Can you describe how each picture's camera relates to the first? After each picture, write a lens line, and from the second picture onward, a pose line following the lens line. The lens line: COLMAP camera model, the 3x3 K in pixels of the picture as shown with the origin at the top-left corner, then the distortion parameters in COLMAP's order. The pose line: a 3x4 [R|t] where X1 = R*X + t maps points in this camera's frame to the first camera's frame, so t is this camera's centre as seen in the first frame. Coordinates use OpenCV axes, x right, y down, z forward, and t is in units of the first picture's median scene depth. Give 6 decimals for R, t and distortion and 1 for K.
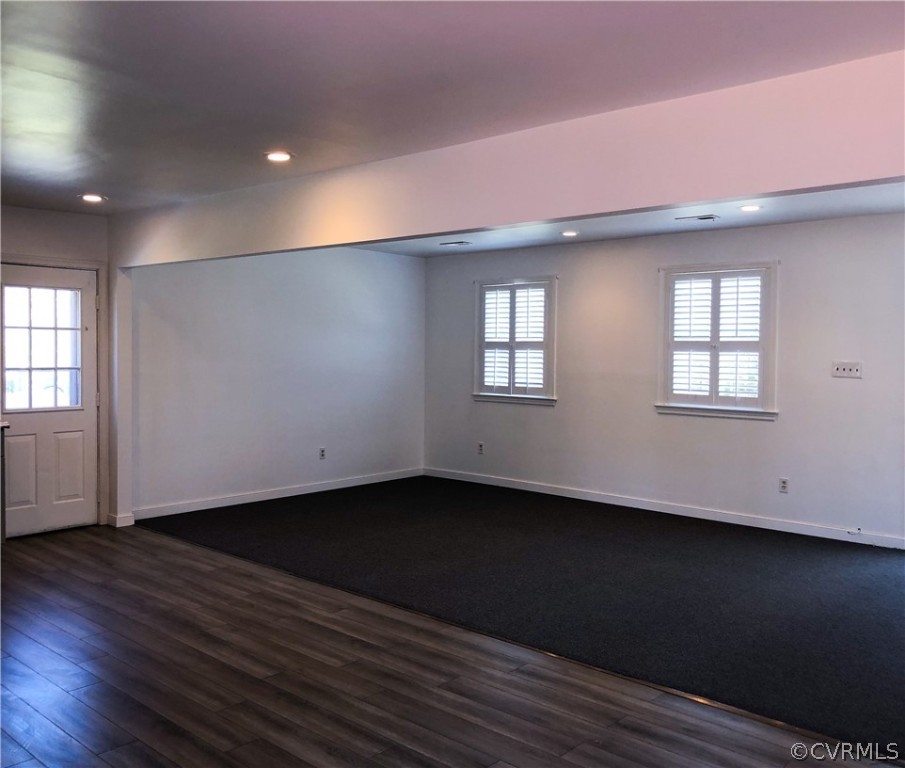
lens RADIAL K [[841.4, 0, 449.7], [0, 841.4, 378.8], [0, 0, 1]] dist [0.017446, 0.000000]
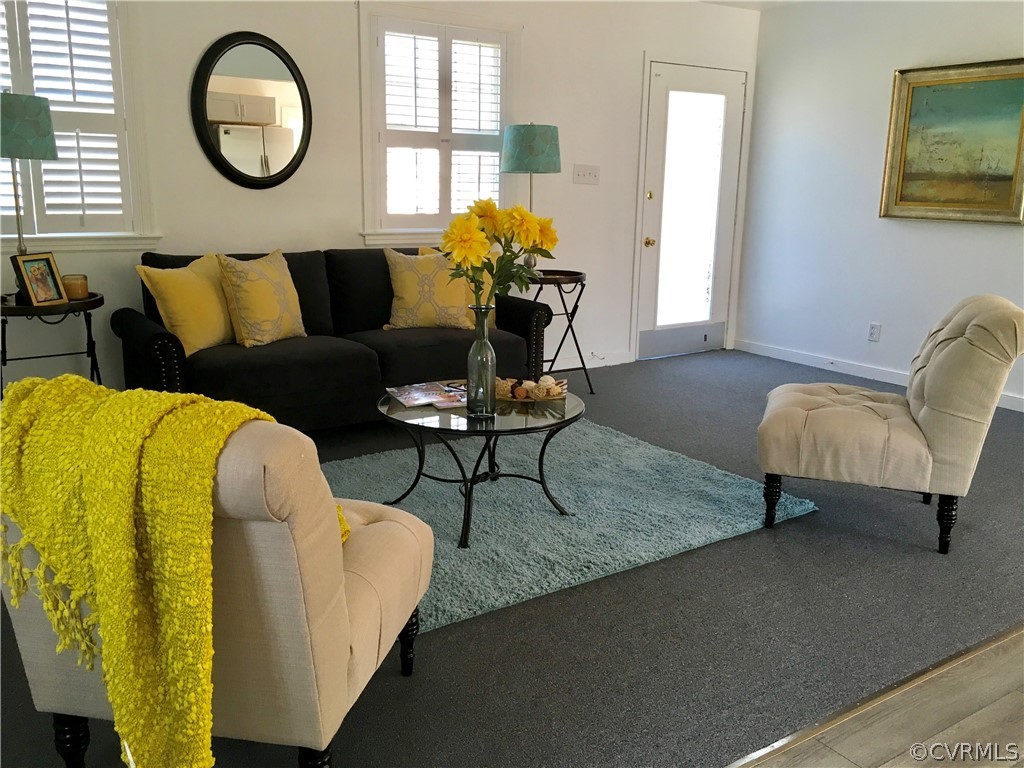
lens RADIAL K [[887.8, 0, 528.2], [0, 887.8, 375.2], [0, 0, 1]] dist [0.082729, -0.018005]
pose [[0.242817, -0.216229, 0.945666, -0.412450], [0.019409, 0.975729, 0.218119, -0.009647], [-0.969878, -0.034608, 0.241121, 0.753956]]
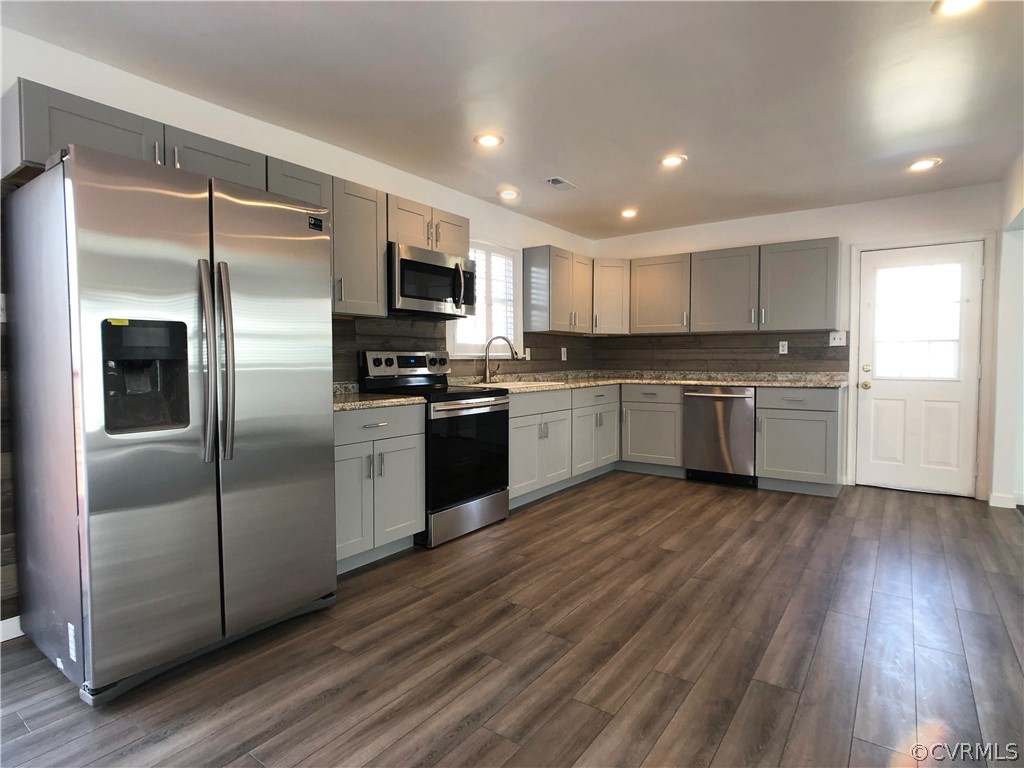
lens RADIAL K [[543.5, 0, 521.9], [0, 543.5, 379.0], [0, 0, 1]] dist [-0.009210, 0.000890]
pose [[0.129844, 0.031646, -0.991029, 0.131873], [-0.035366, 0.999002, 0.027266, 0.033179], [0.990903, 0.031508, 0.130834, 0.369155]]
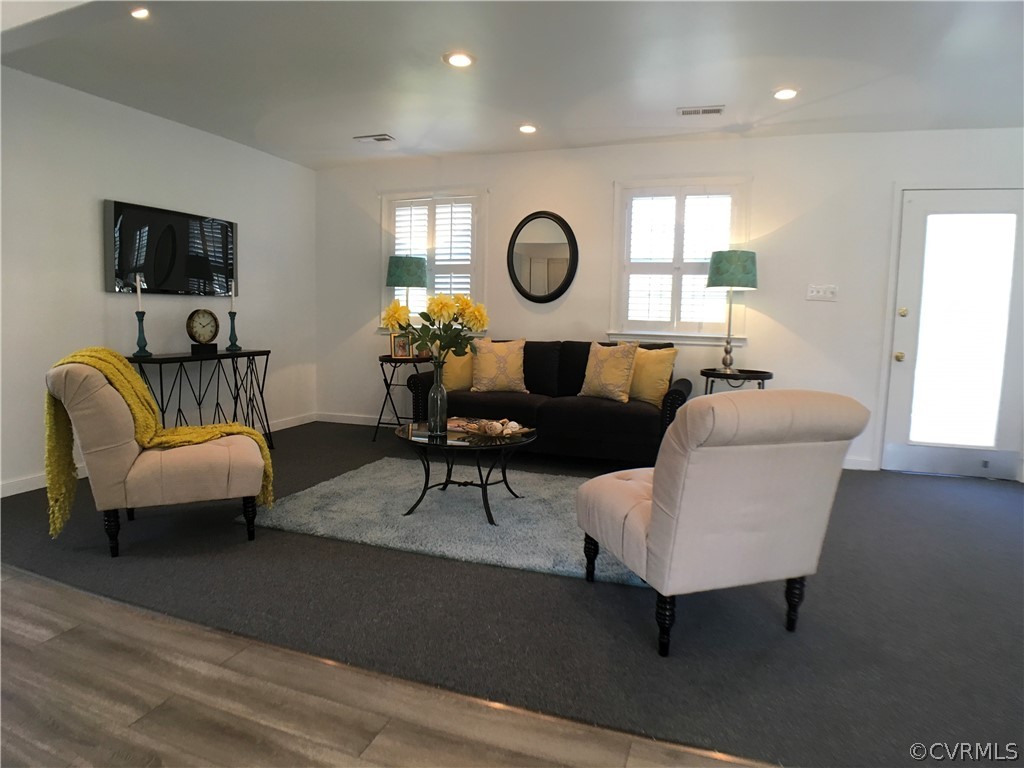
lens RADIAL K [[608.4, 0, 511.6], [0, 608.4, 386.9], [0, 0, 1]] dist [-0.083796, 0.008715]
pose [[0.922139, -0.033820, 0.385377, -0.115781], [0.002216, 0.996617, 0.082159, 0.037001], [-0.386852, -0.074908, 0.919094, 0.453878]]
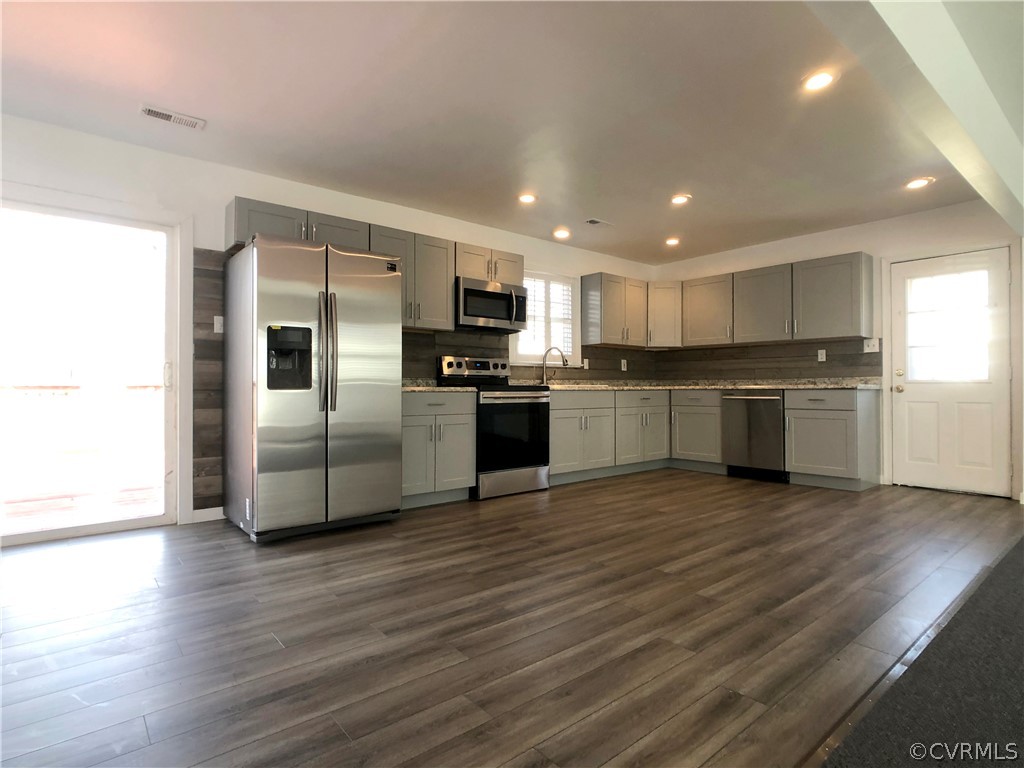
lens RADIAL K [[543.5, 0, 519.7], [0, 543.5, 379.8], [0, 0, 1]] dist [-0.009210, 0.000890]
pose [[-0.120901, -0.020401, -0.992455, 0.279814], [-0.038849, 0.999120, -0.015806, 0.062330], [0.991904, 0.036645, -0.121587, 0.471941]]
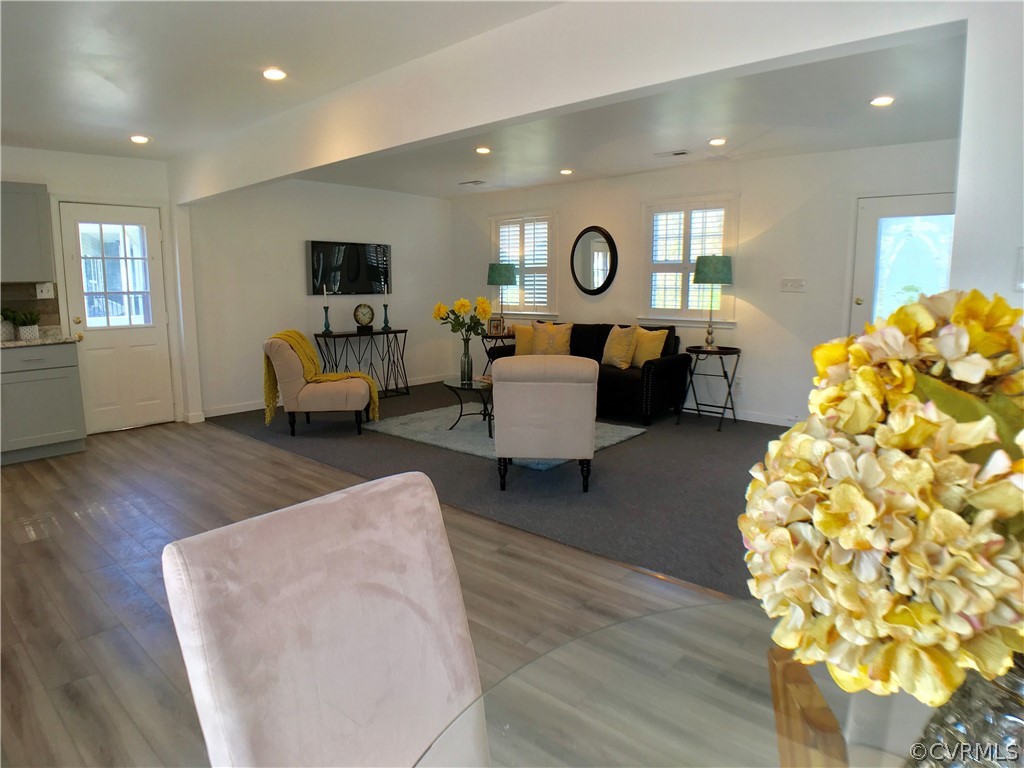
lens RADIAL K [[608.4, 0, 516.6], [0, 608.4, 387.7], [0, 0, 1]] dist [-0.083796, 0.008715]
pose [[0.999379, -0.013092, 0.032710, 0.043666], [0.008976, 0.992374, 0.122937, 0.023565], [-0.034070, -0.122567, 0.991875, 0.139396]]
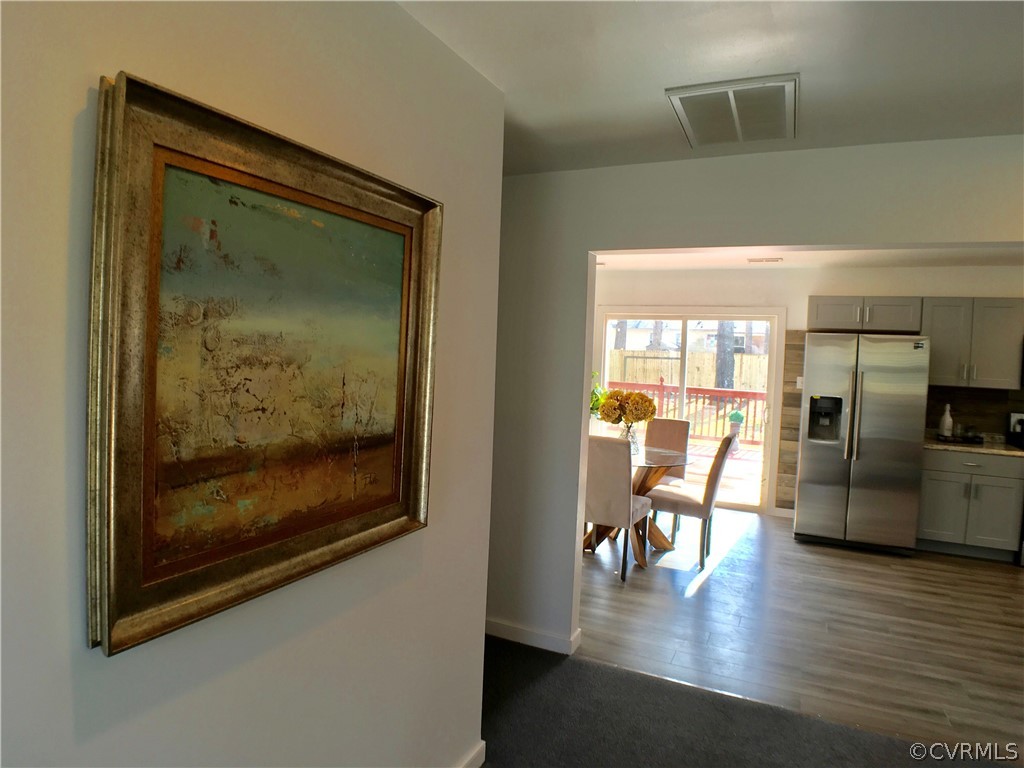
lens RADIAL K [[608.4, 0, 491.1], [0, 608.4, 371.8], [0, 0, 1]] dist [-0.083796, 0.008715]
pose [[-0.962304, -0.032730, -0.270001, 0.421935], [-0.054934, 0.995662, 0.075091, -0.040841], [0.266372, 0.087093, -0.959928, 0.785491]]
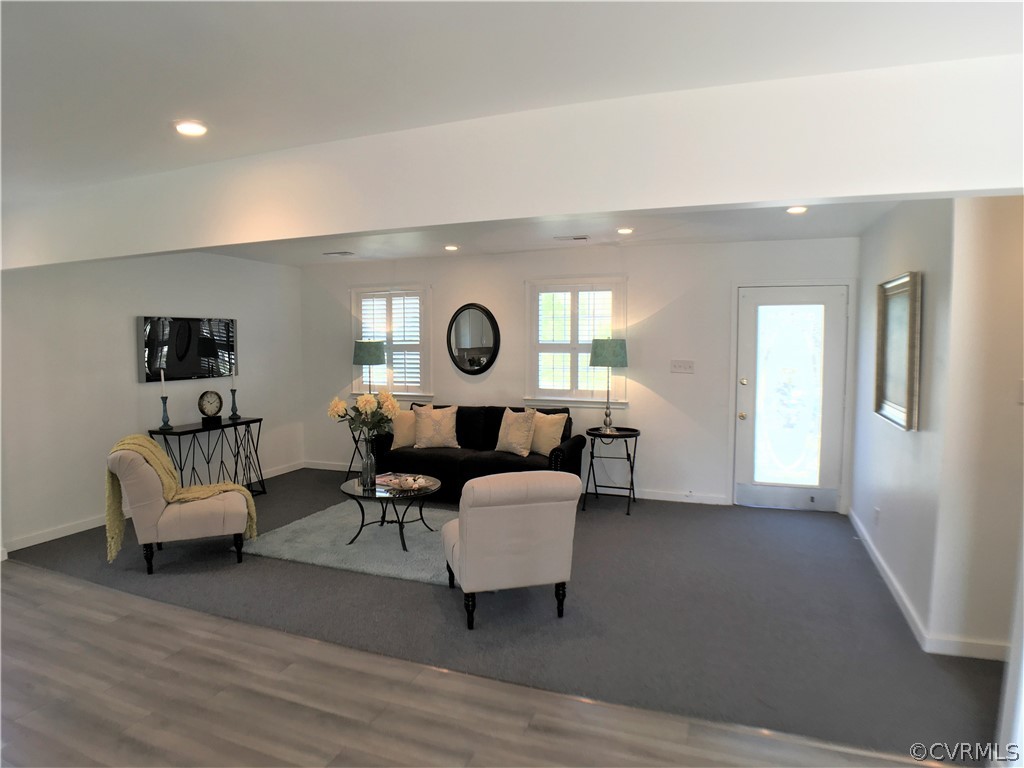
lens RADIAL K [[608.4, 0, 513.1], [0, 608.4, 387.8], [0, 0, 1]] dist [-0.083796, 0.008715]
pose [[0.930321, -0.038393, 0.364730, -0.081833], [0.024087, 0.998755, 0.043693, -0.022280], [-0.365953, -0.031863, 0.930088, 0.233903]]
